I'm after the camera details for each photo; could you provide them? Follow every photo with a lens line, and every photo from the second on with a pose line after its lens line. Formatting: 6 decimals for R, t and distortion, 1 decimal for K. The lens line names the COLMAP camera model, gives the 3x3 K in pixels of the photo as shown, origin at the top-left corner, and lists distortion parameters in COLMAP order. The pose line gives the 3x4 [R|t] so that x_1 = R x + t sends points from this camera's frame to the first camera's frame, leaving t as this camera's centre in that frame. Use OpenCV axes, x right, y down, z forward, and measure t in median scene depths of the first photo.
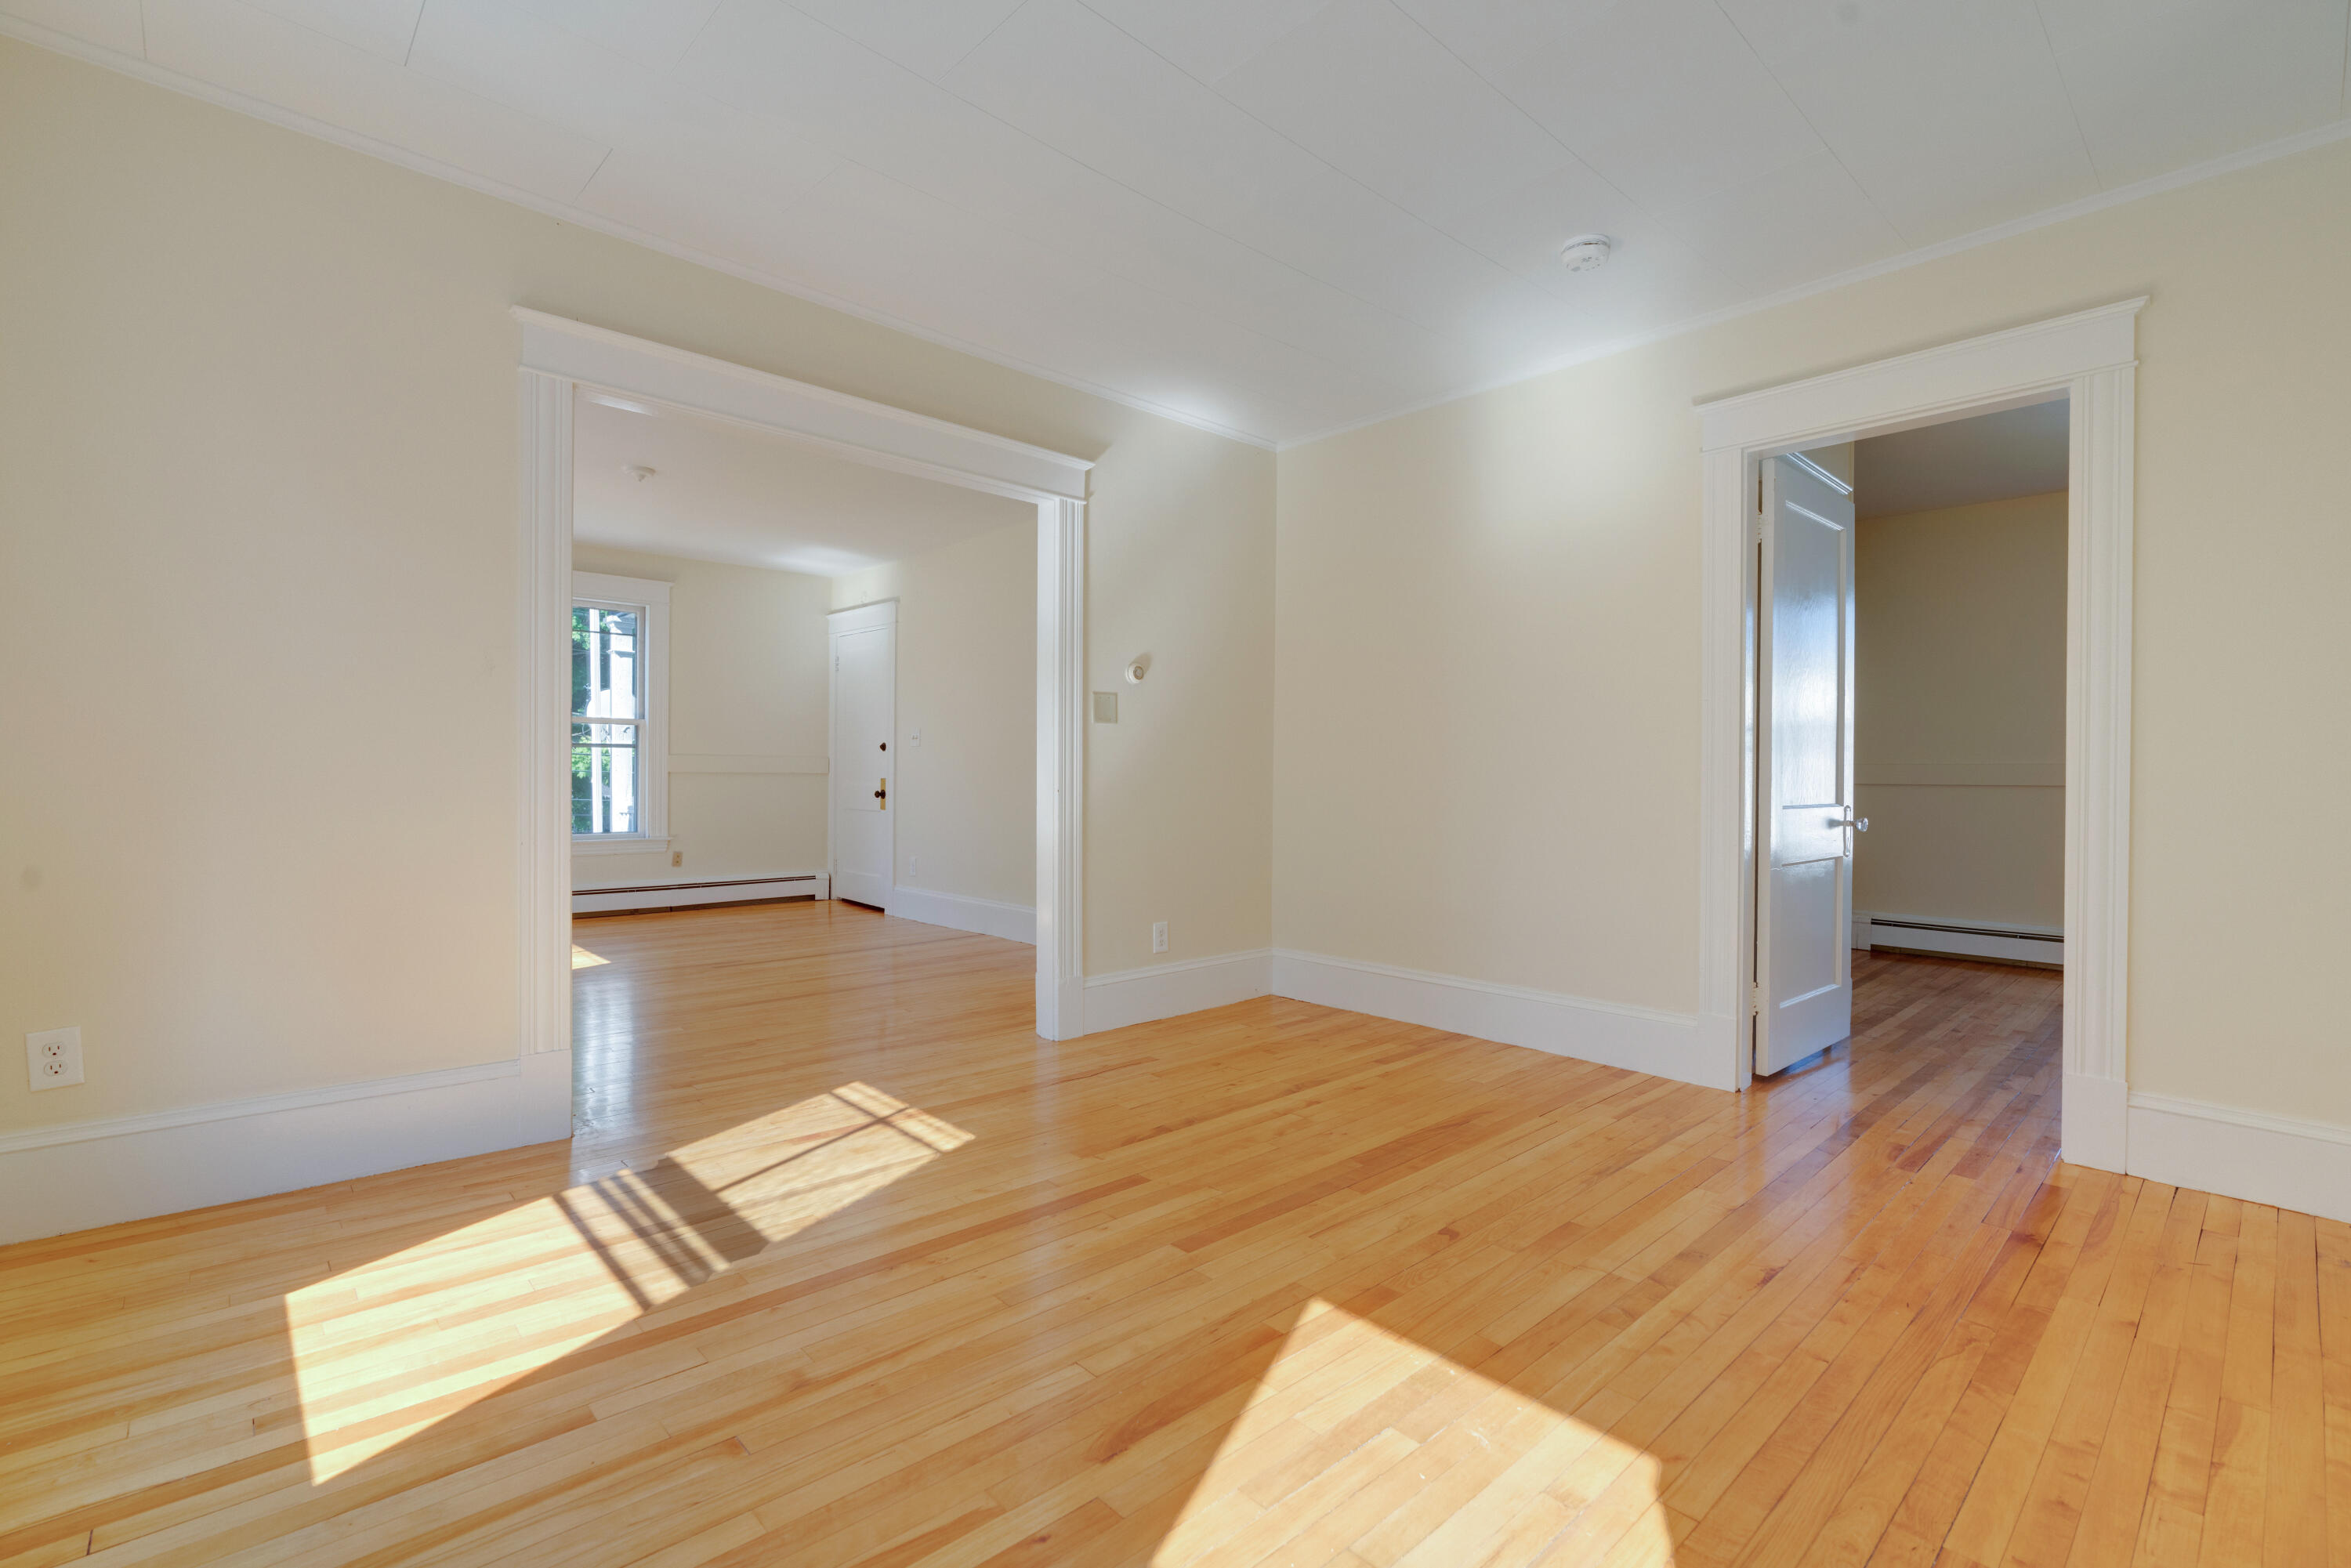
lens RADIAL K [[1052.0, 0, 1171.7], [0, 1052.0, 776.8], [0, 0, 1]] dist [-0.009642, 0.004199]
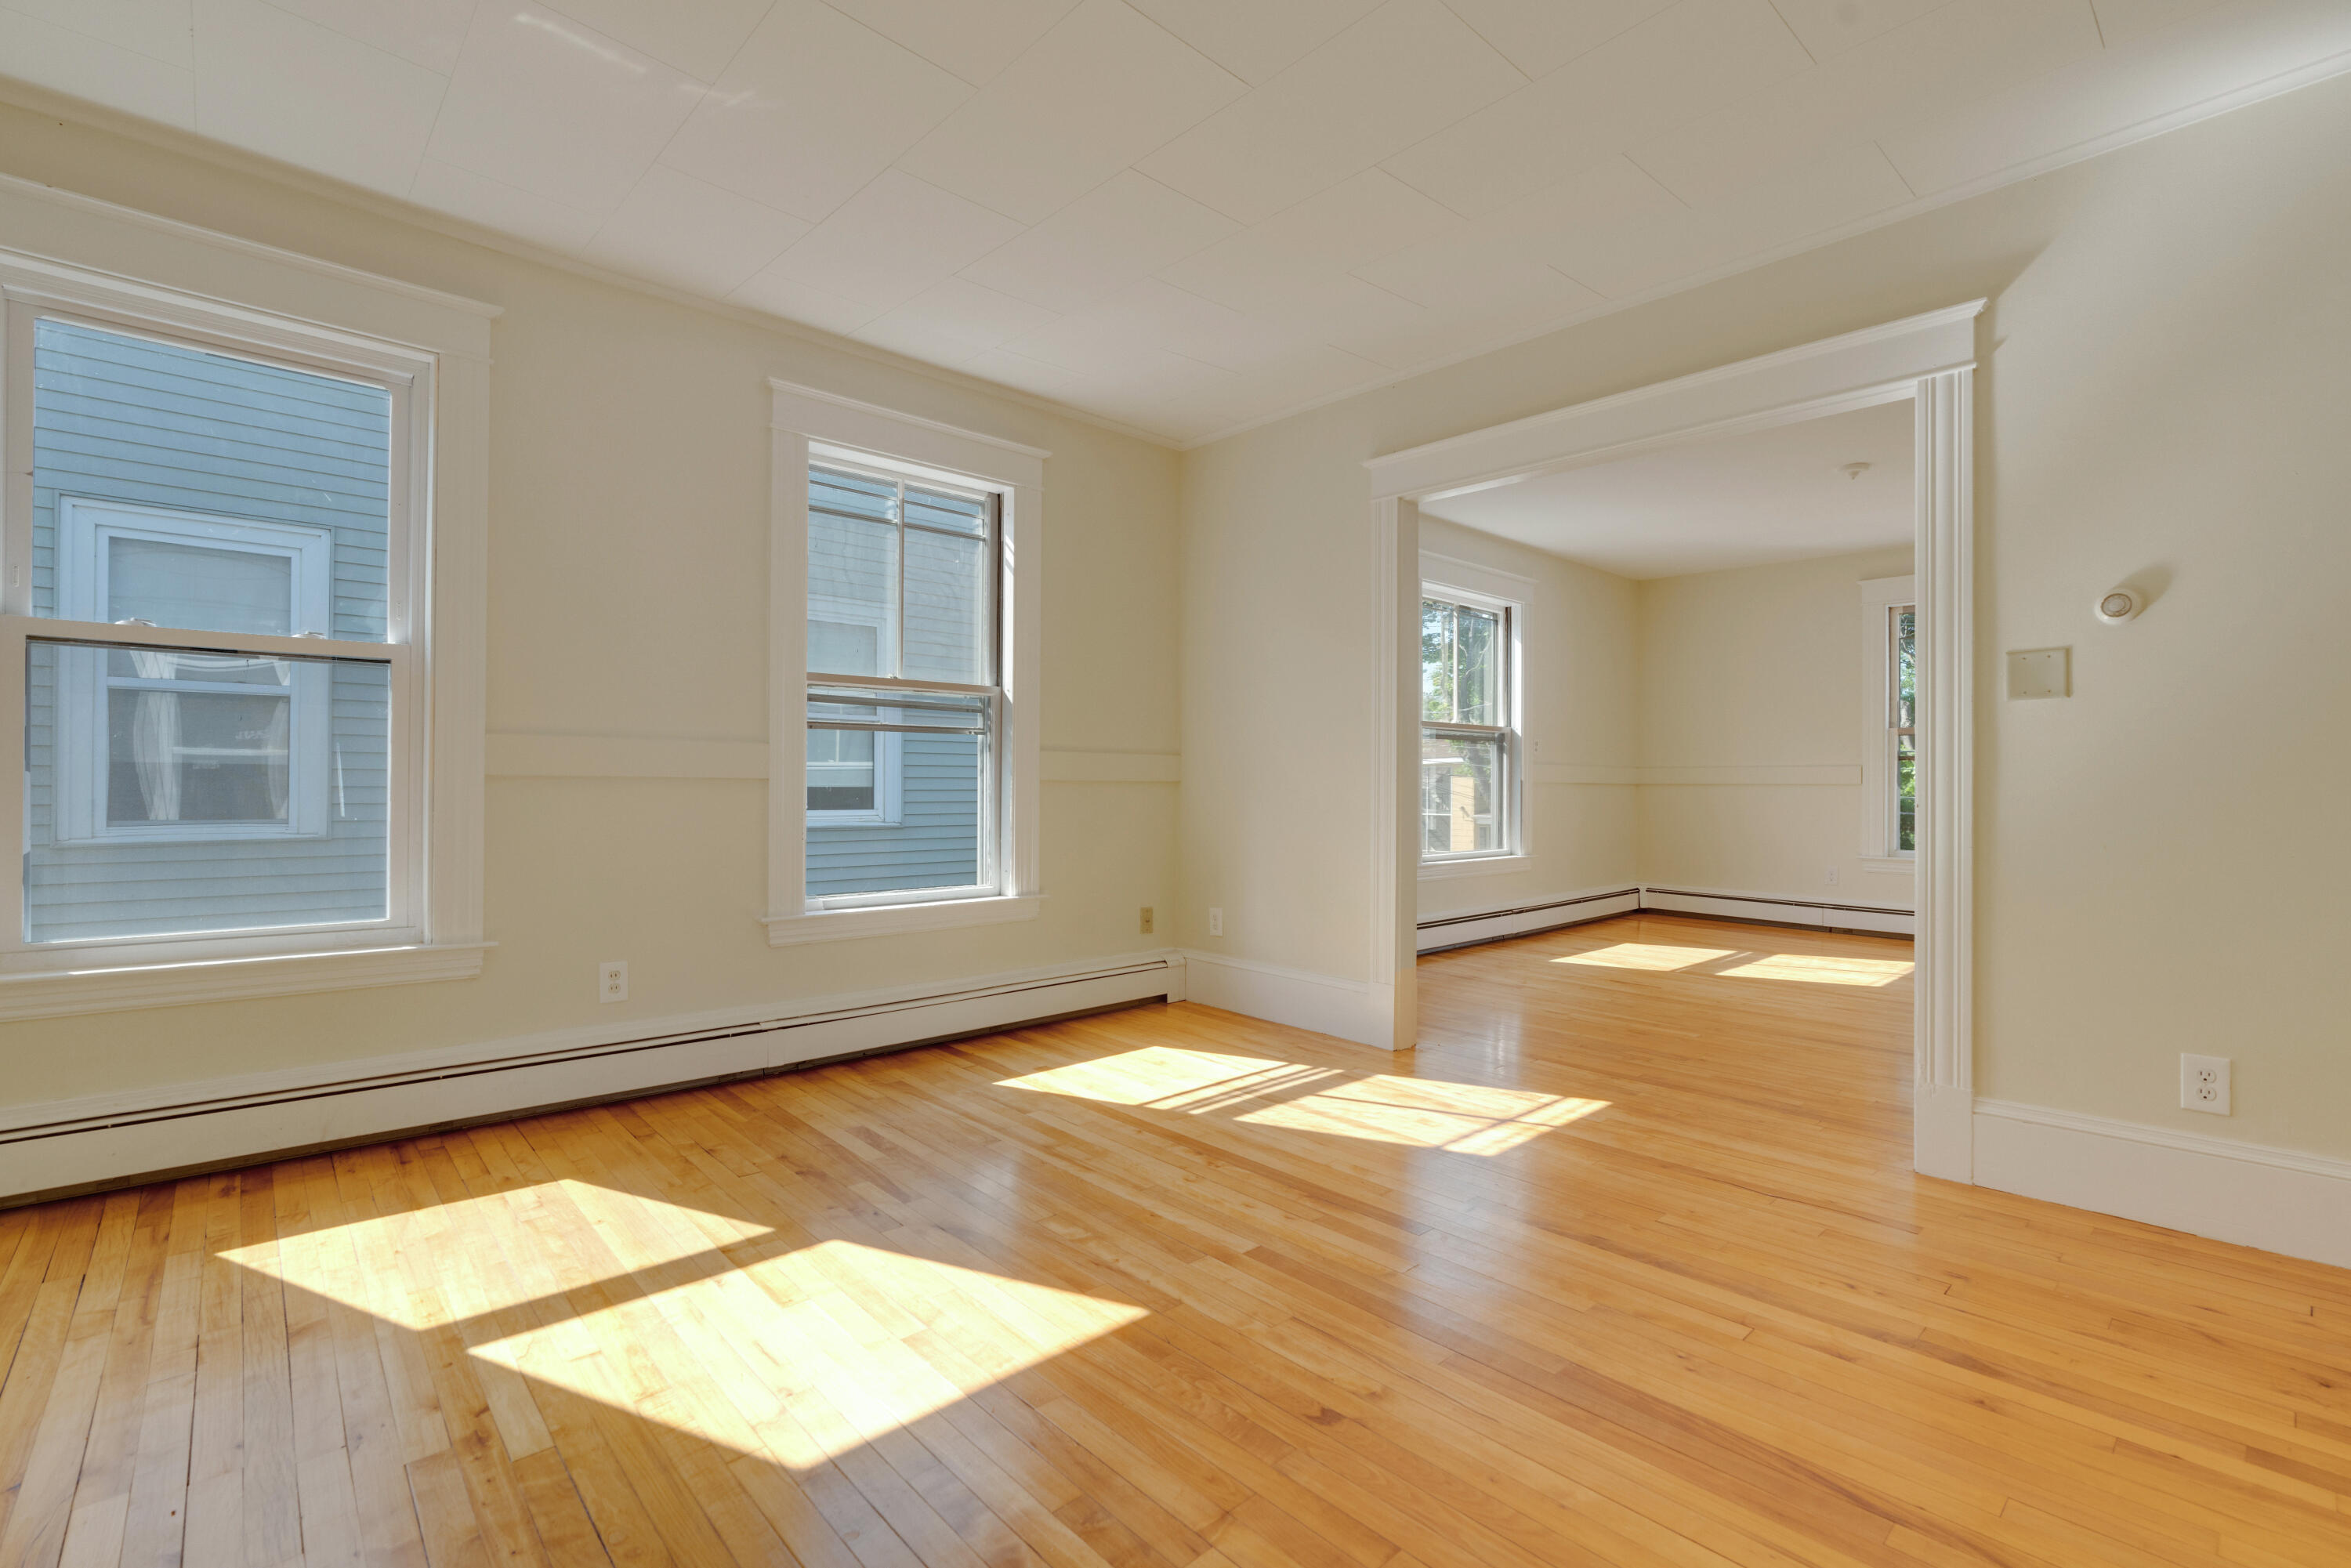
lens RADIAL K [[1052.0, 0, 1200.2], [0, 1052.0, 768.2], [0, 0, 1]] dist [-0.009642, 0.004199]
pose [[0.013180, -0.022160, -0.999668, 0.851284], [-0.006006, 0.999735, -0.022240, 0.009920], [0.999895, 0.006297, 0.013043, 0.780766]]
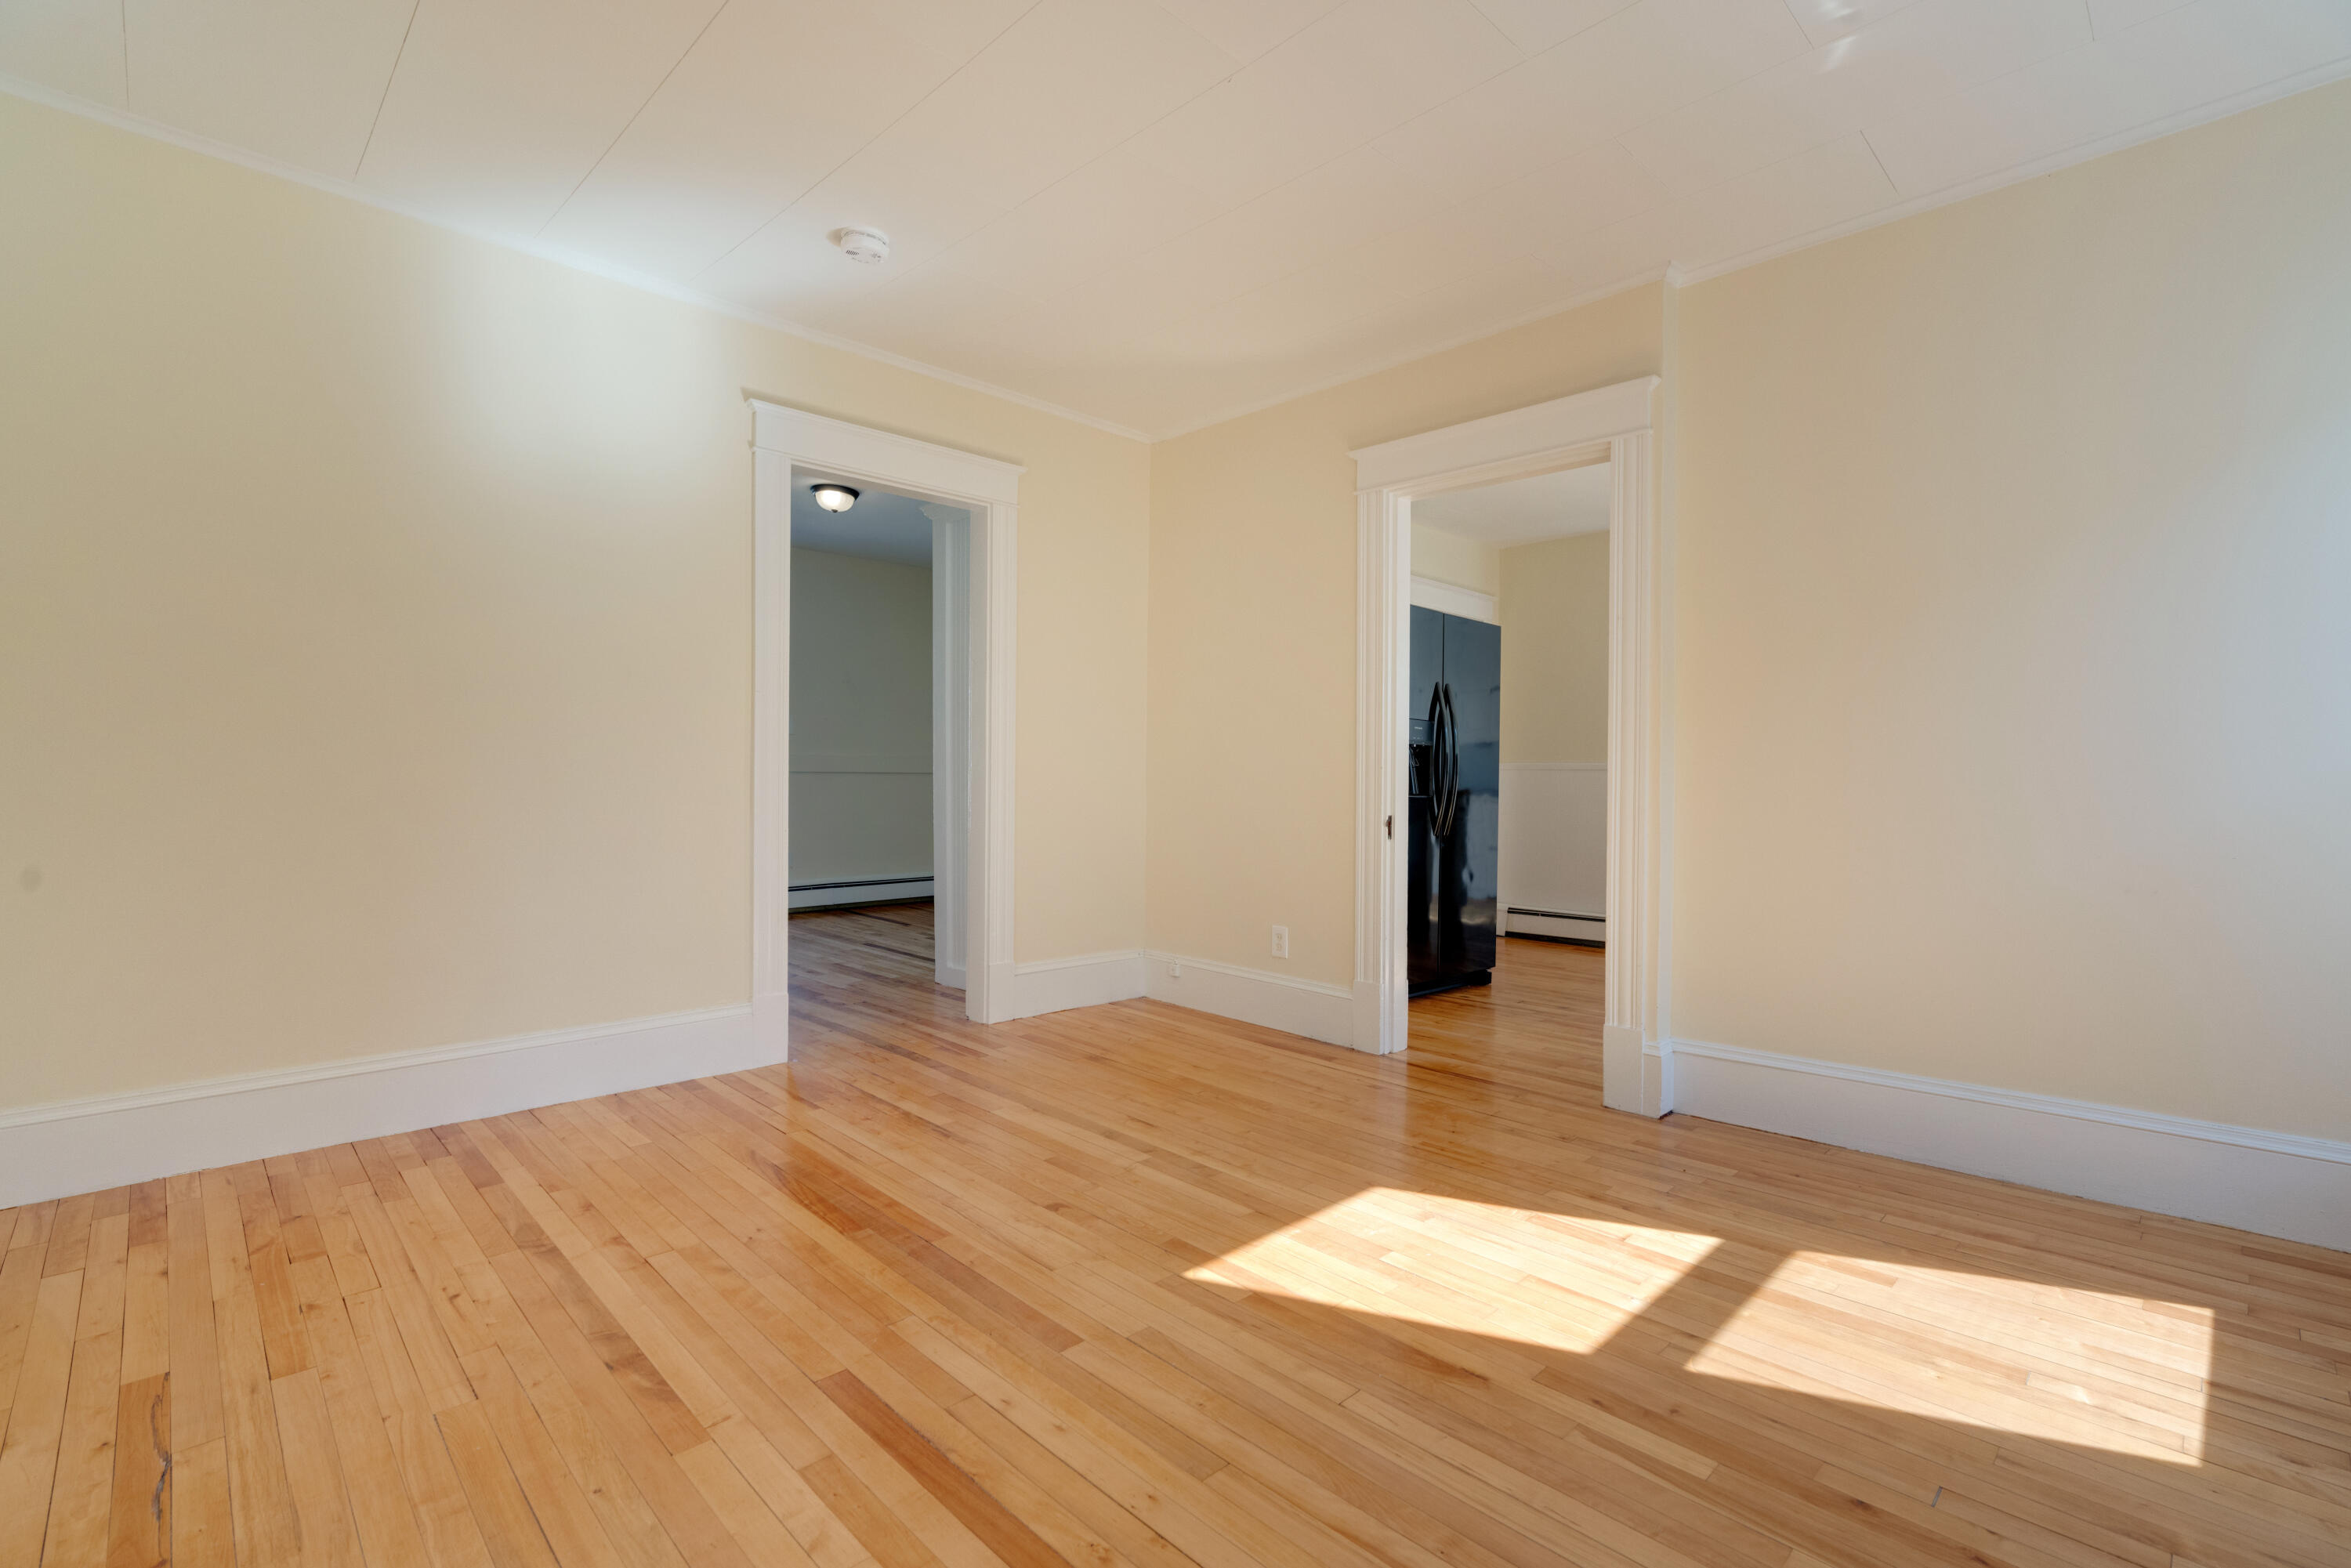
lens RADIAL K [[1052.0, 0, 1187.8], [0, 1052.0, 777.1], [0, 0, 1]] dist [-0.009642, 0.004199]
pose [[-0.037600, -0.009626, 0.999247, -0.681004], [-0.008678, 0.999919, 0.009306, -0.004907], [-0.999255, -0.008322, -0.037680, 0.788862]]
